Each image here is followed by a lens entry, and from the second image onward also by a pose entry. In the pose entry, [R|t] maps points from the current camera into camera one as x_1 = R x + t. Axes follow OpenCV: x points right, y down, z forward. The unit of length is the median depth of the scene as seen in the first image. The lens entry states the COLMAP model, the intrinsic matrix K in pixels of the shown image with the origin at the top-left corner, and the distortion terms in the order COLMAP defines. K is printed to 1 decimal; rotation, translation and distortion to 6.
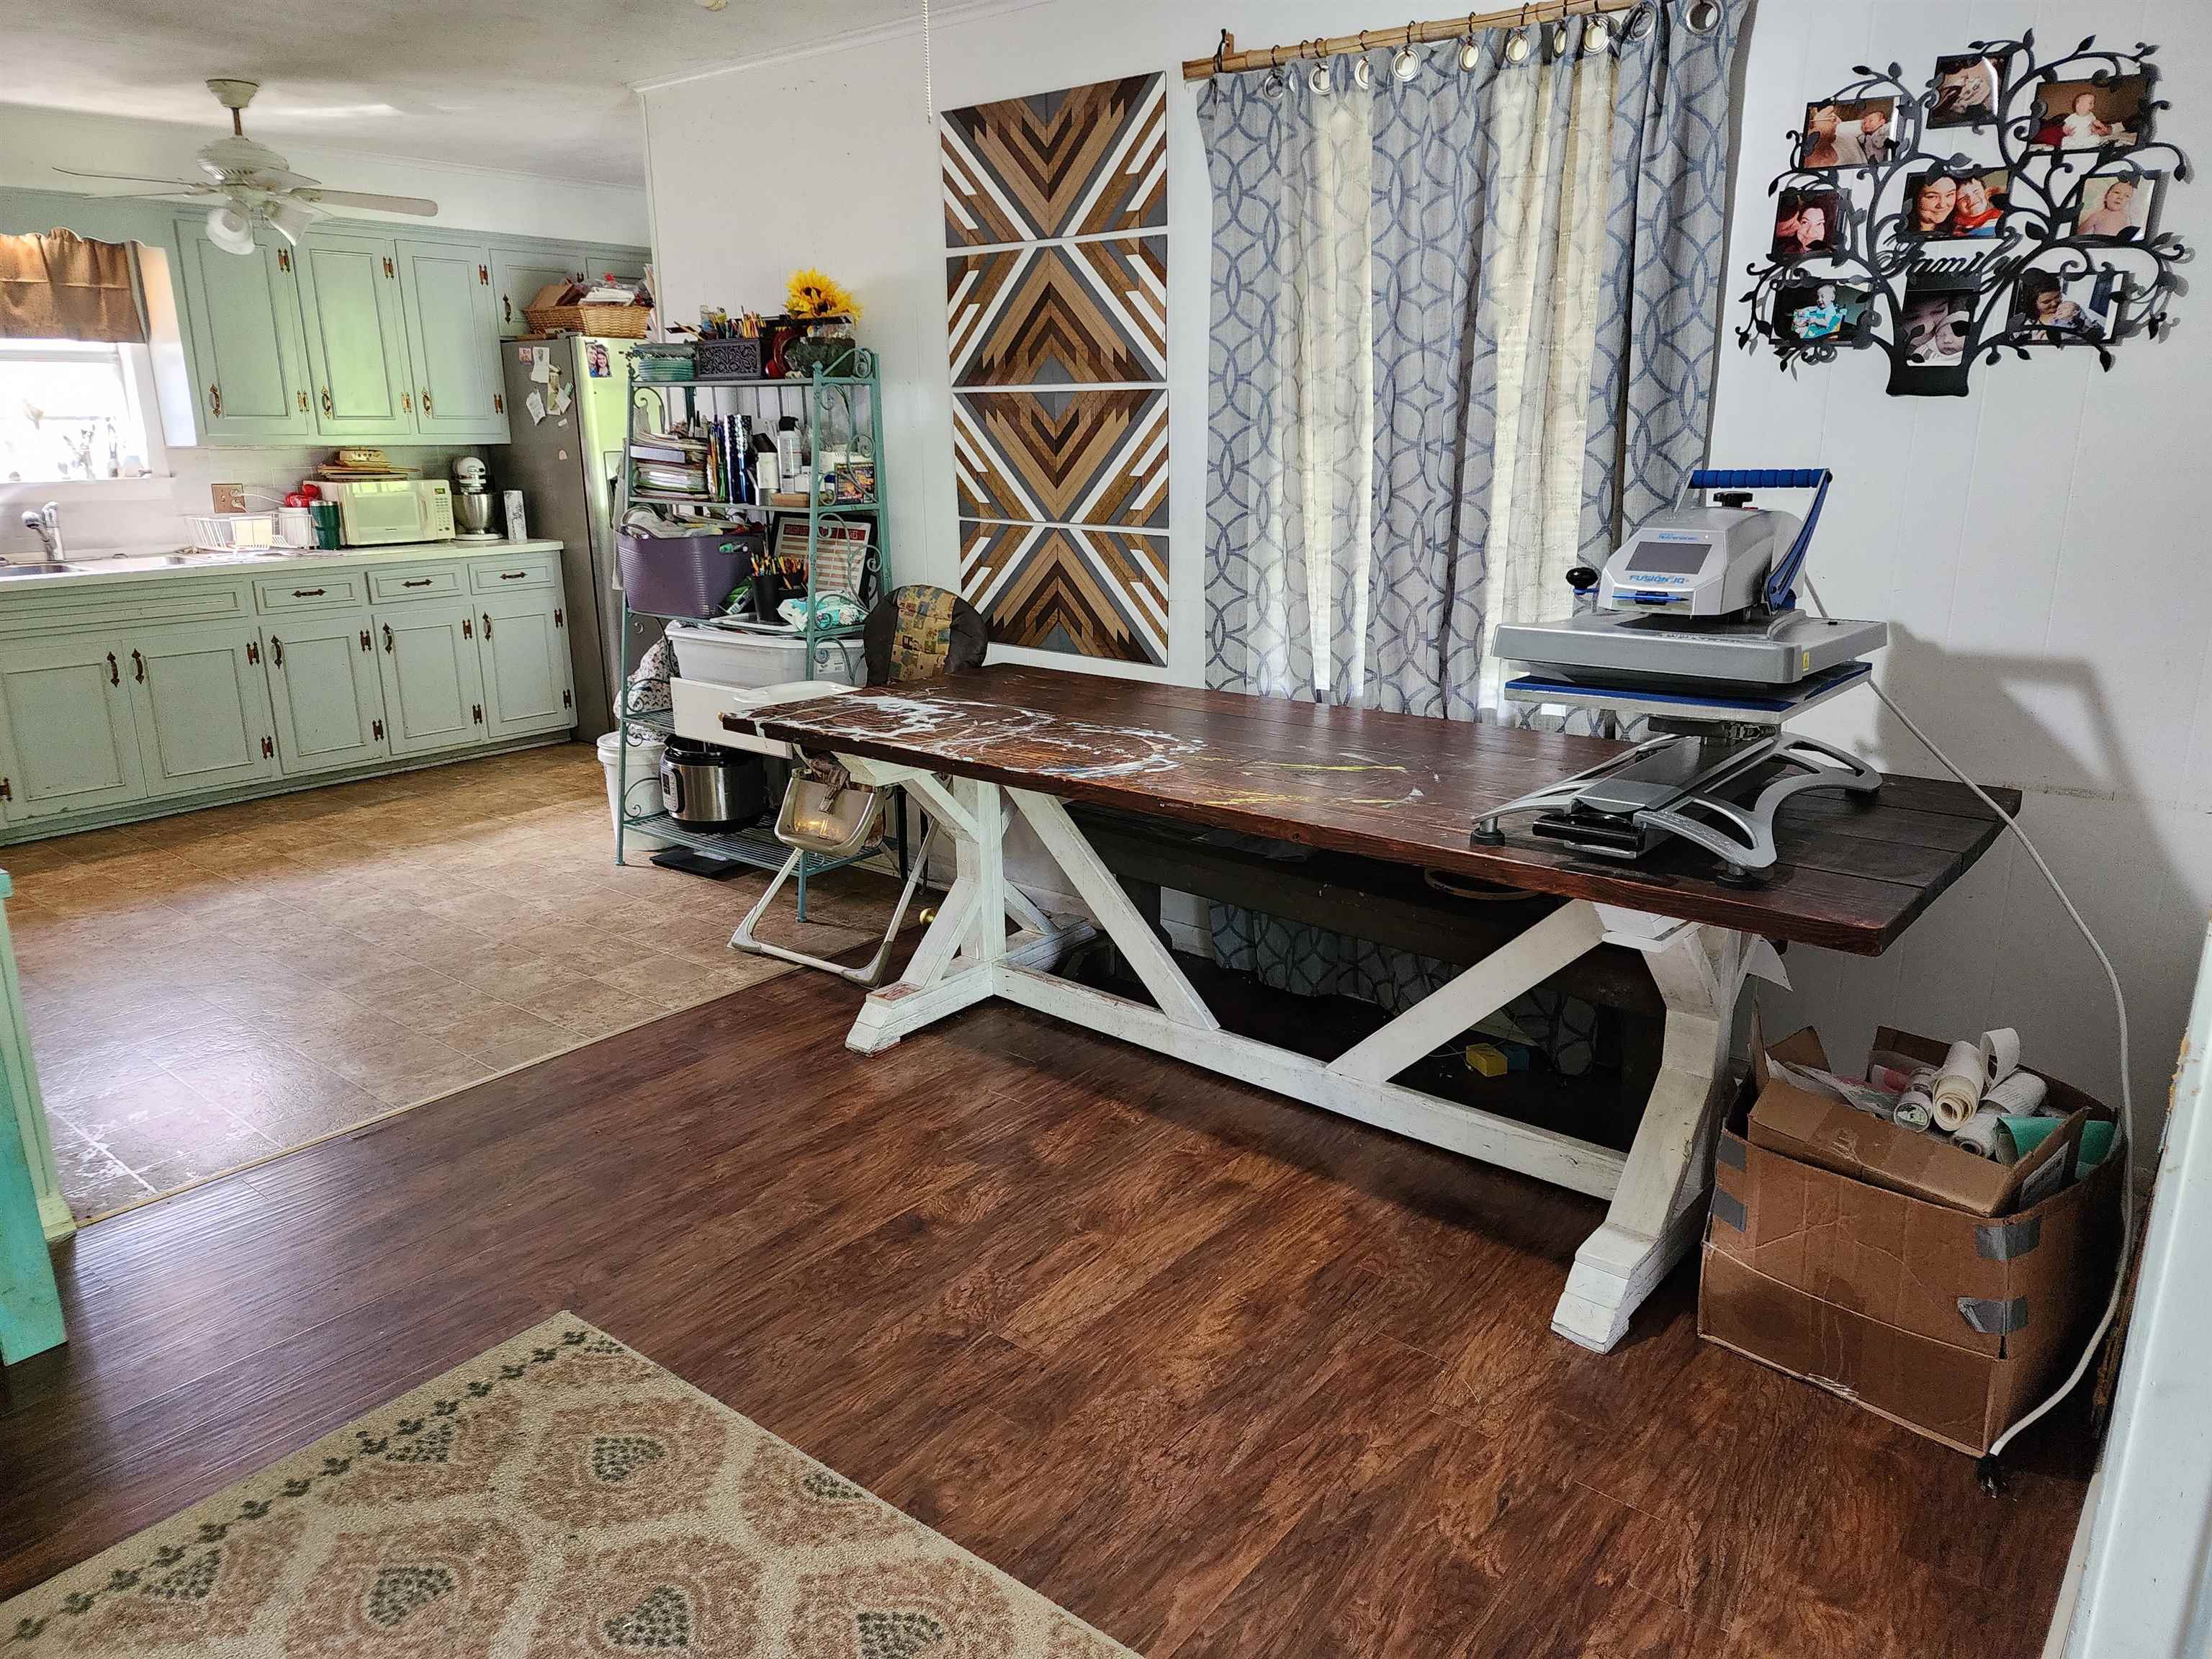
lens RADIAL K [[1503.2, 0, 1113.7], [0, 1503.2, 821.5], [0, 0, 1]] dist [0.034186, -0.020360]
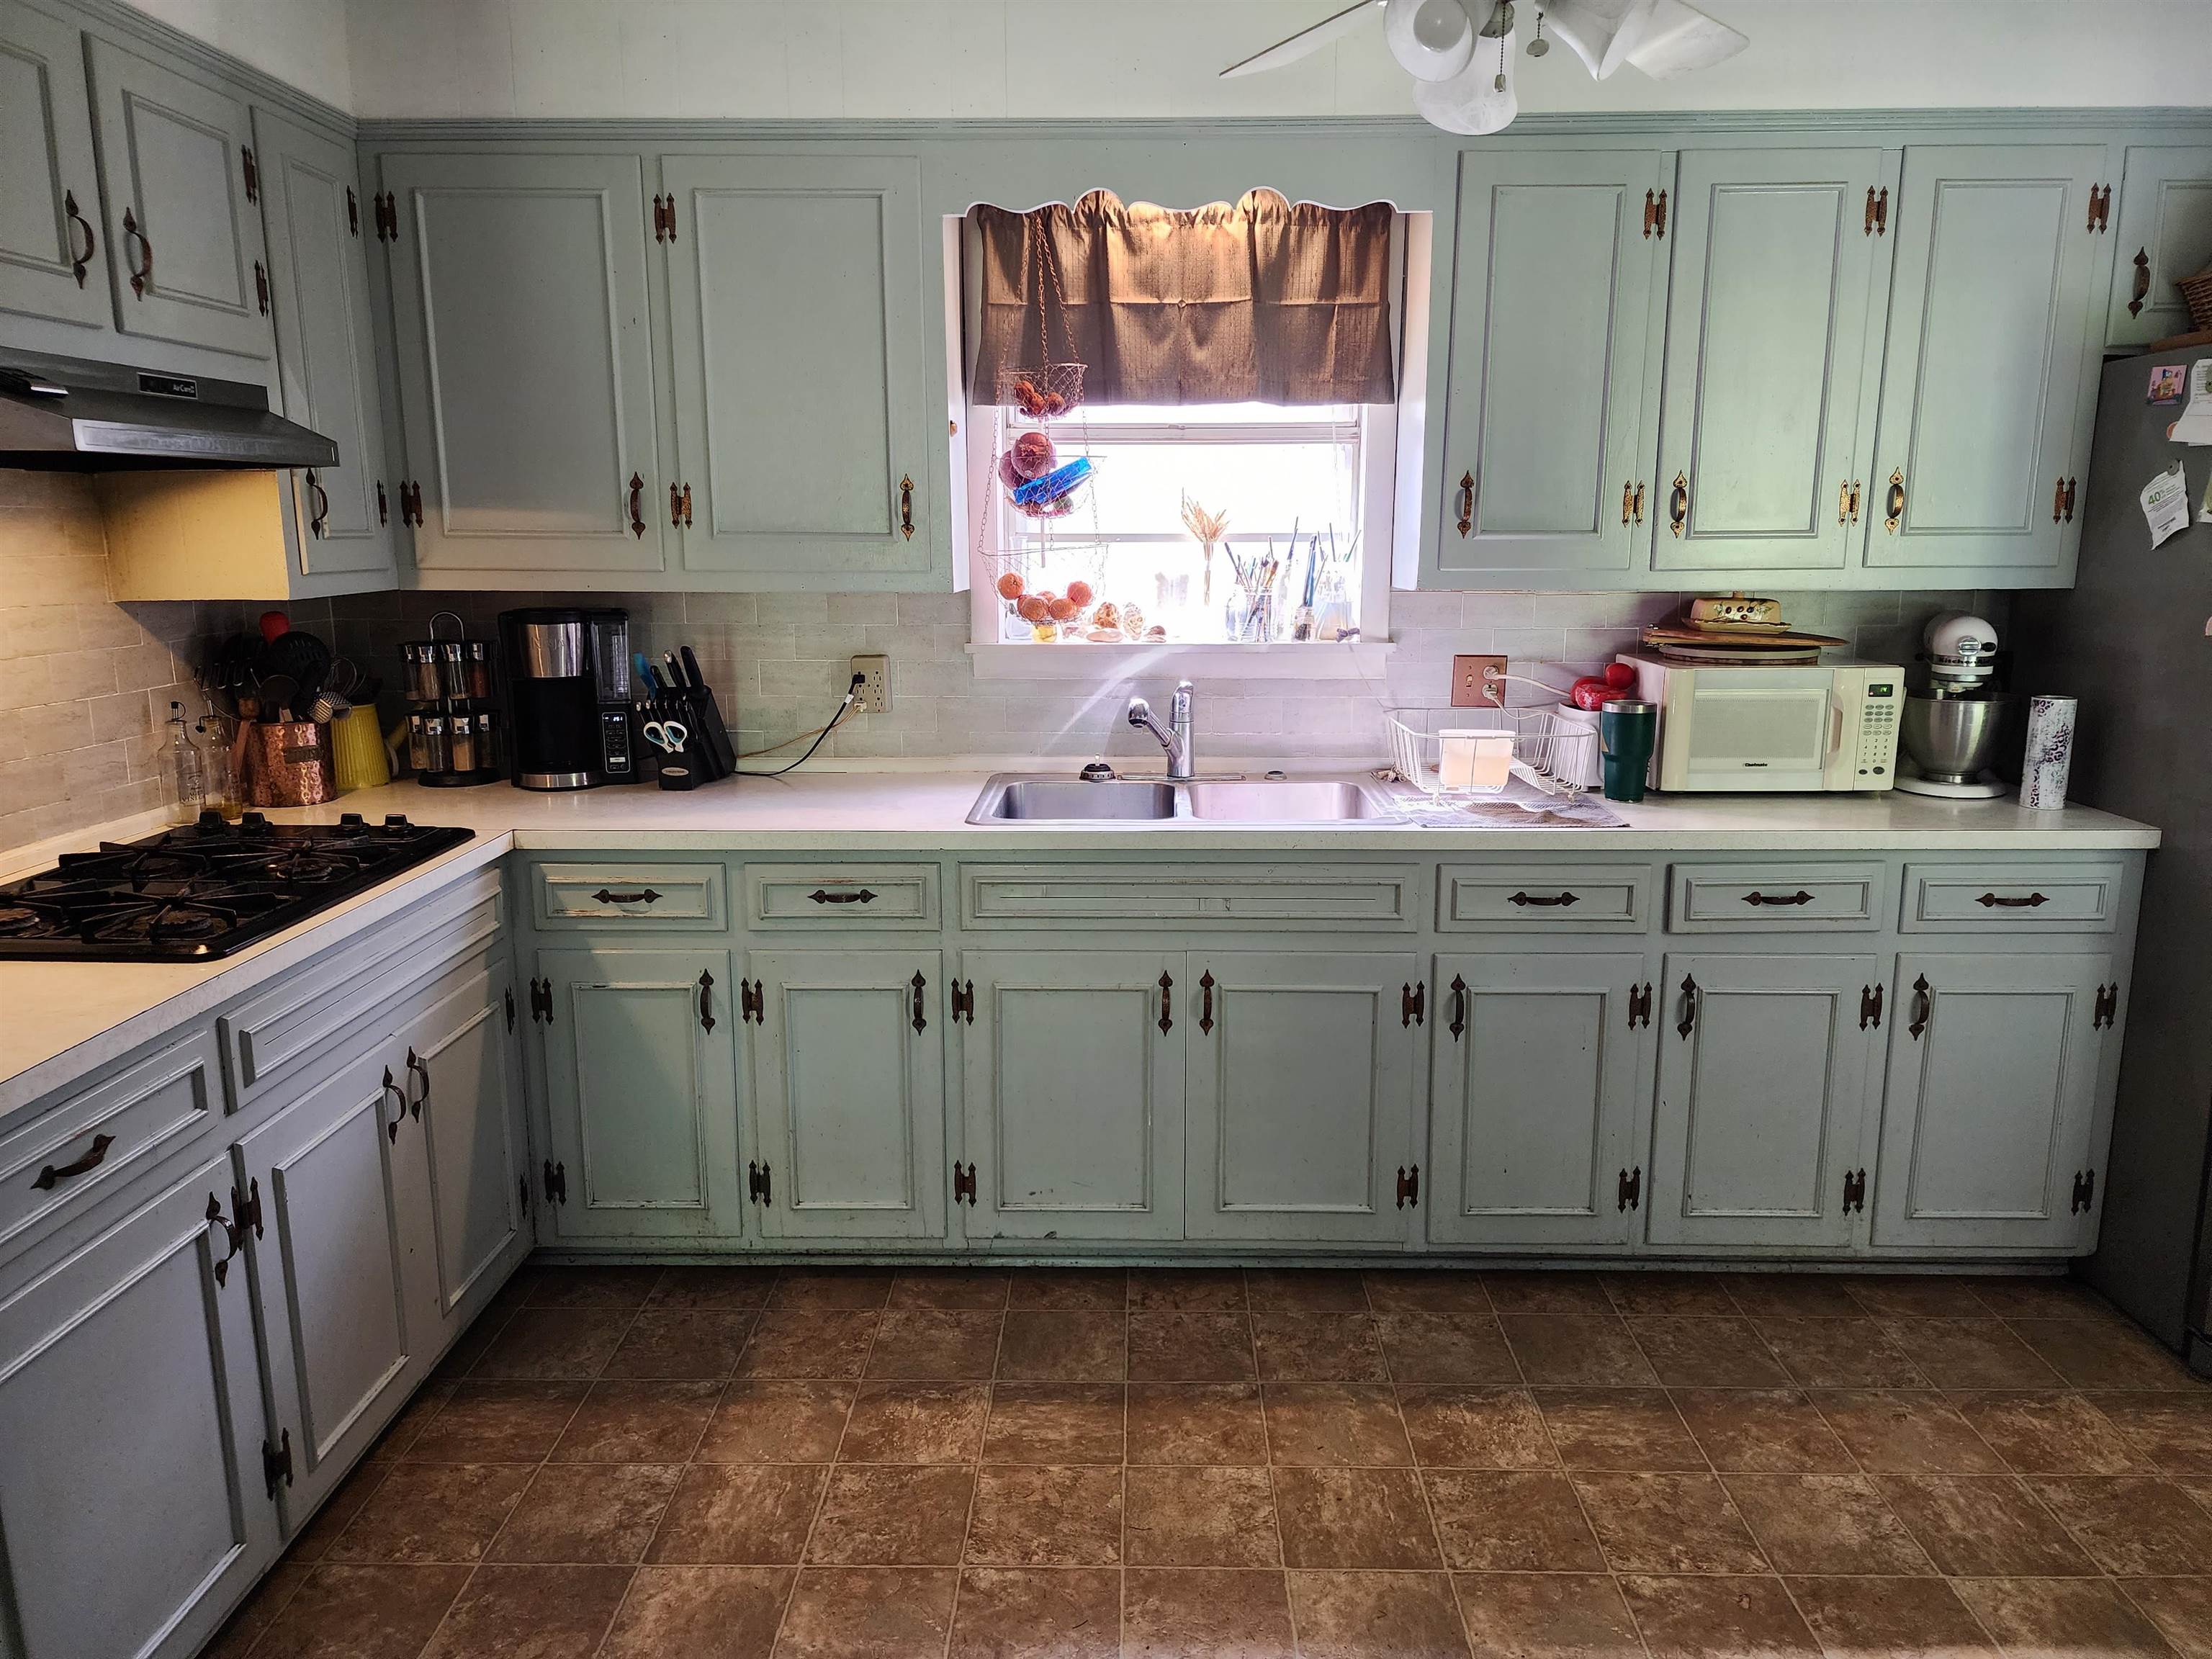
lens RADIAL K [[1503.2, 0, 1115.2], [0, 1503.2, 825.5], [0, 0, 1]] dist [0.034186, -0.020360]
pose [[0.622737, 0.152410, -0.767444, -0.242155], [-0.203699, 0.978602, 0.029055, -0.151130], [0.755451, 0.138234, 0.640457, 0.562450]]
